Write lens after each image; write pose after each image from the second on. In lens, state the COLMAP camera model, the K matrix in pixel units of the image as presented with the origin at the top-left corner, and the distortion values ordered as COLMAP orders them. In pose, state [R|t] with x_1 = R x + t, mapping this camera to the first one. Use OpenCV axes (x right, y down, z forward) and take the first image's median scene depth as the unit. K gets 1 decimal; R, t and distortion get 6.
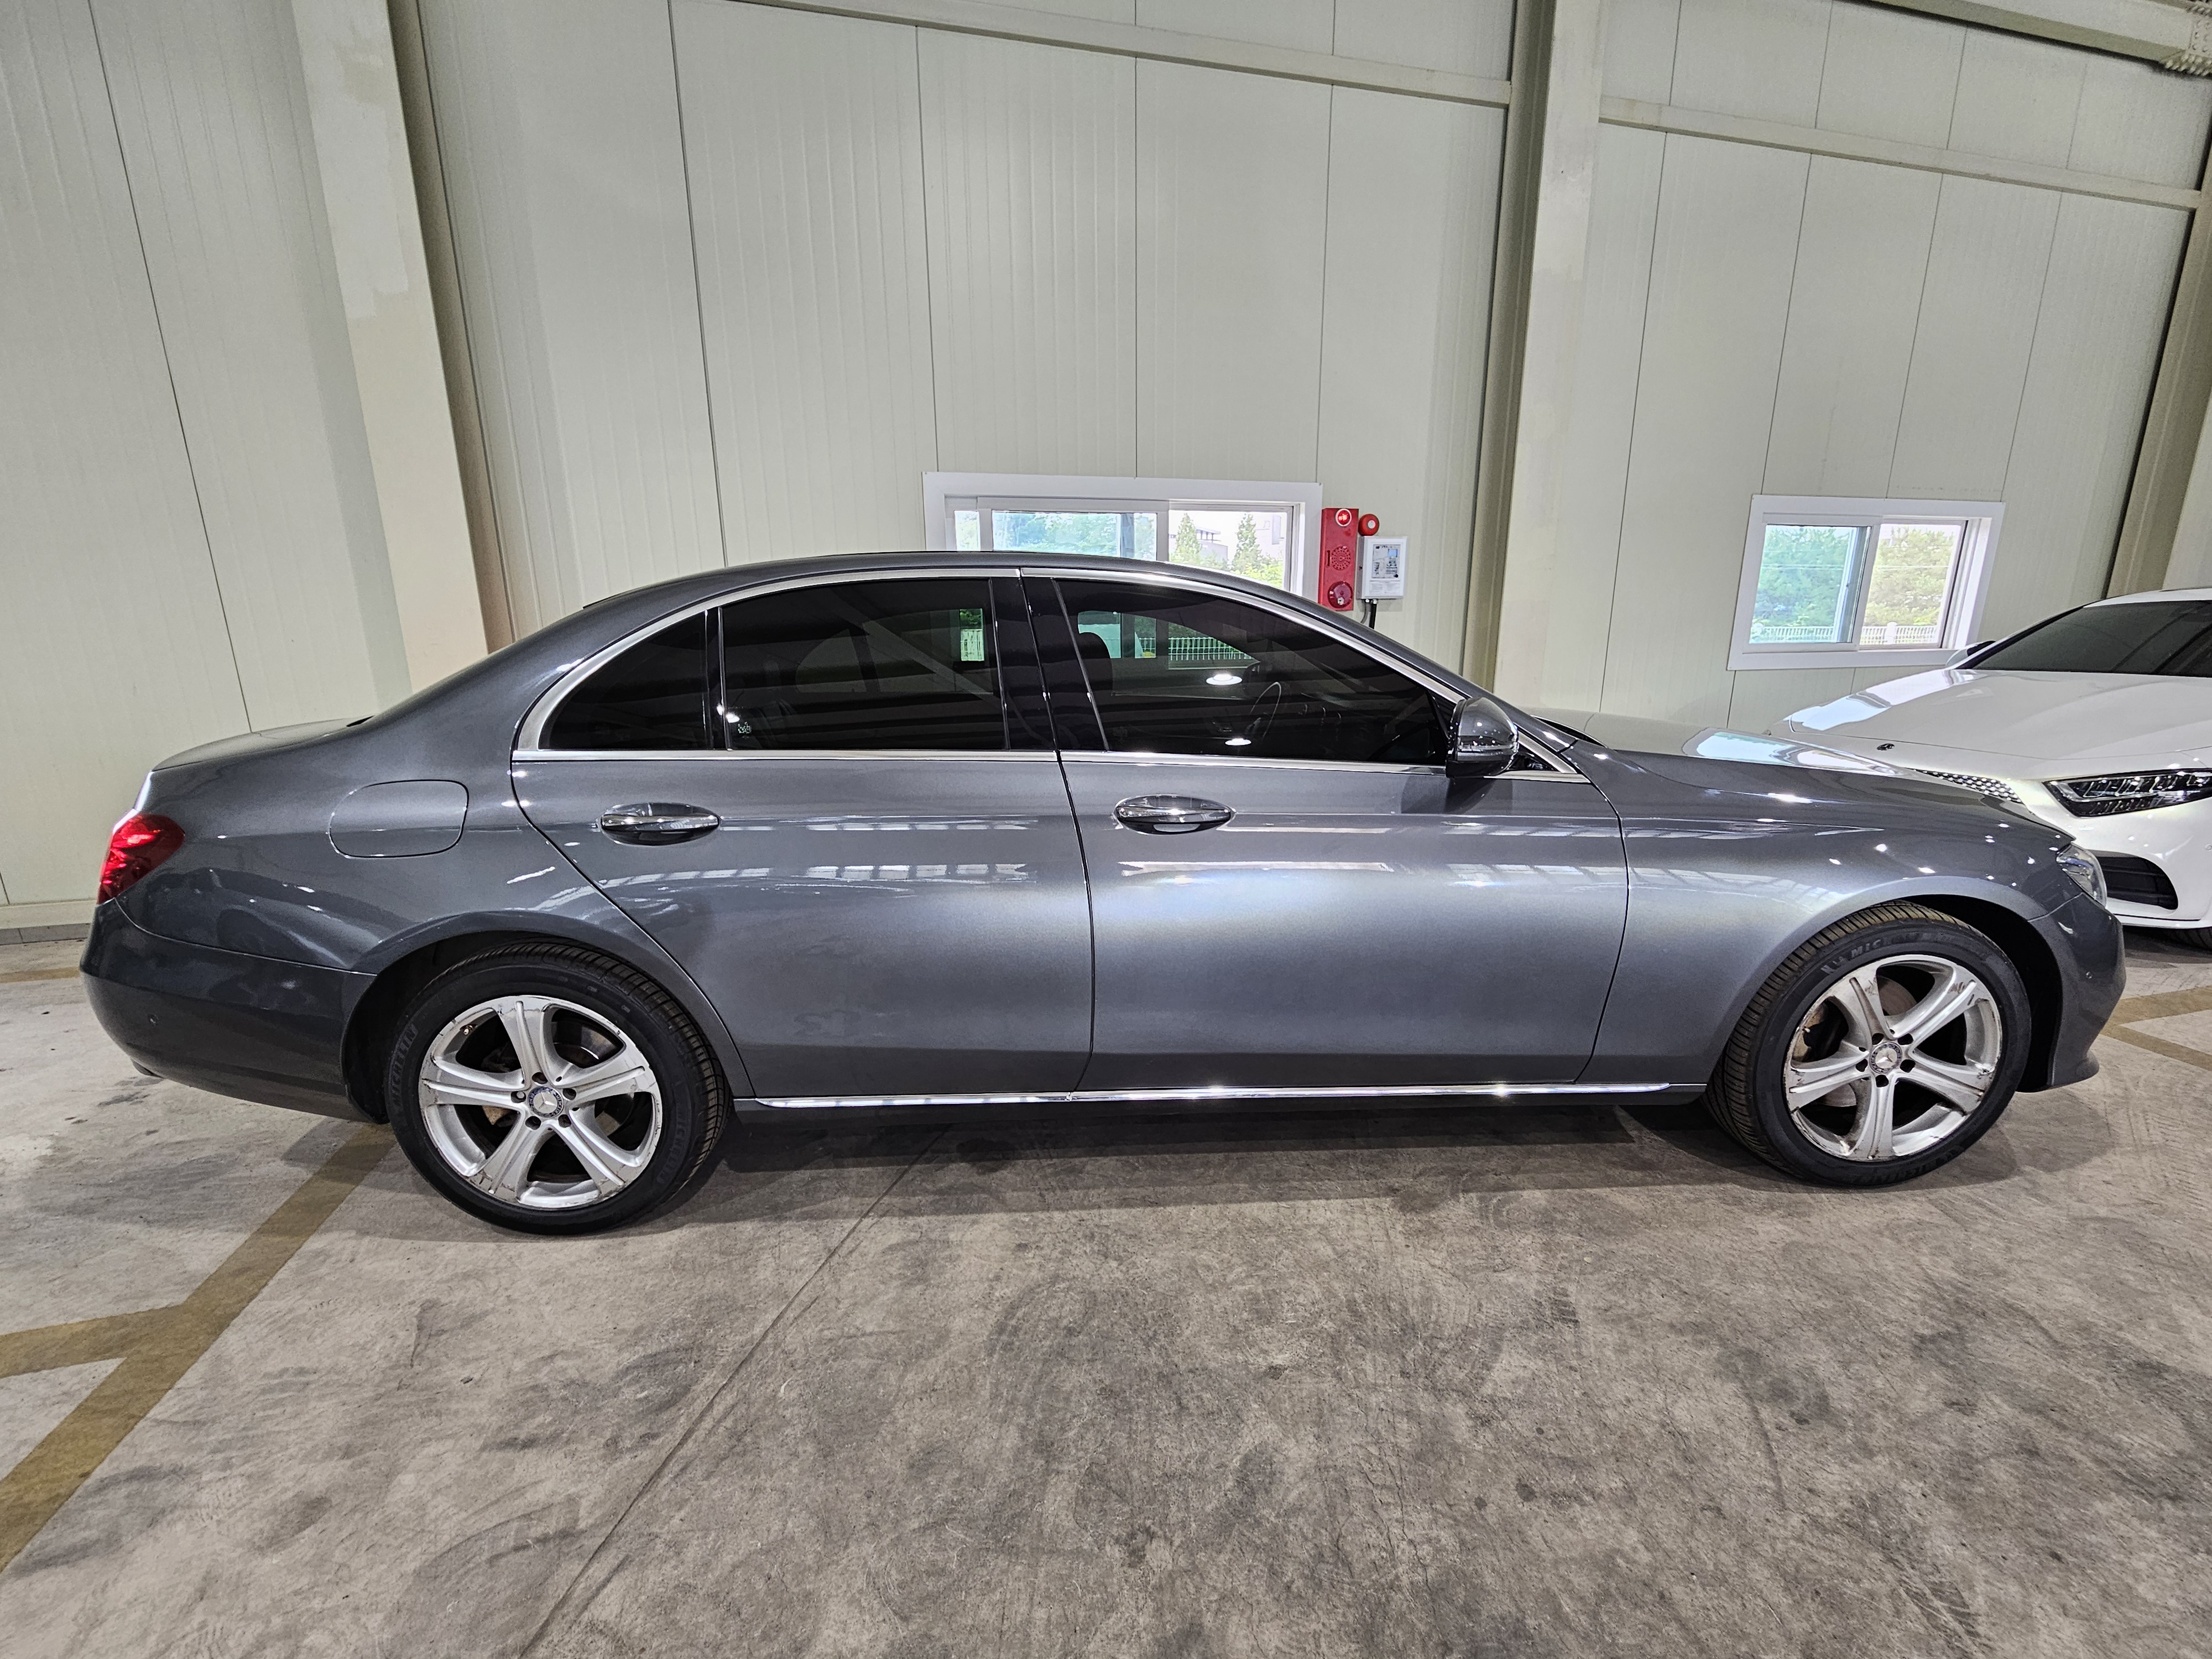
lens RADIAL K [[924.3, 0, 1105.2], [0, 924.3, 848.0], [0, 0, 1]] dist [-0.008347, 0.001349]
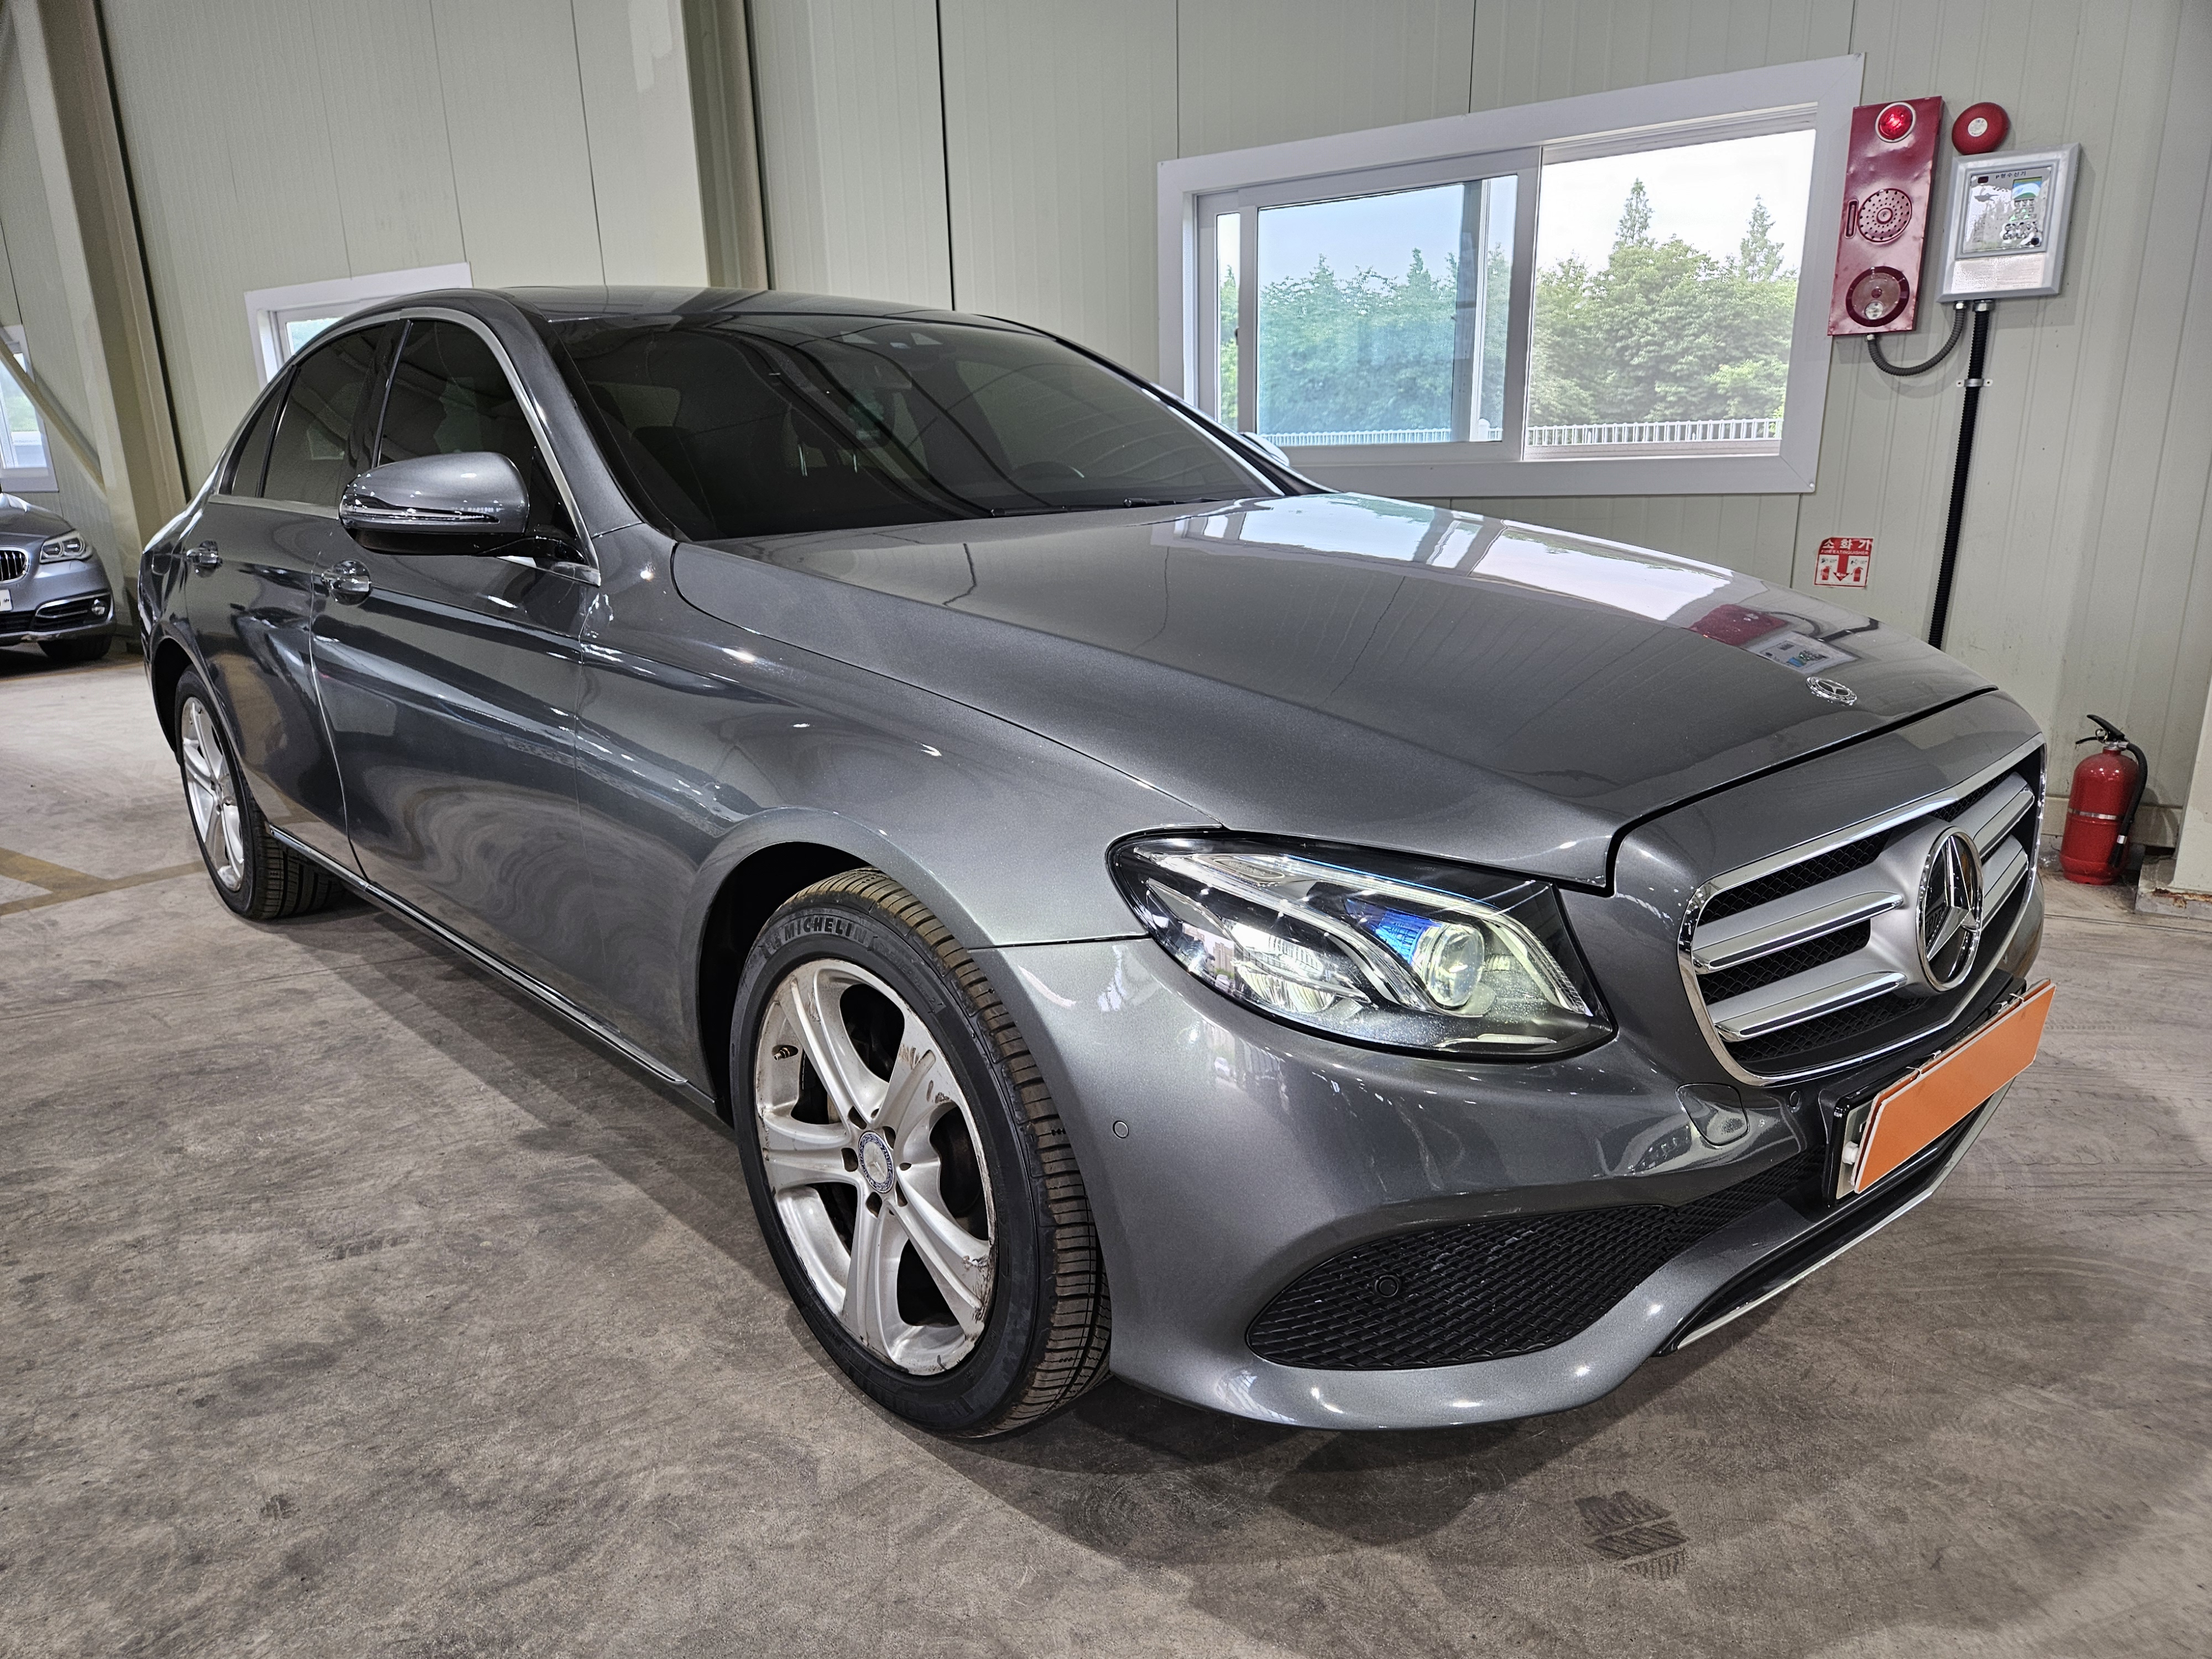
lens RADIAL K [[1494.1, 0, 1096.0], [0, 1494.1, 837.0], [0, 0, 1]] dist [0.054618, -0.043795]
pose [[0.648588, 0.193711, -0.736077, 1.572048], [-0.156827, 0.980333, 0.119805, -0.088788], [0.744808, 0.037733, 0.666211, 0.514352]]
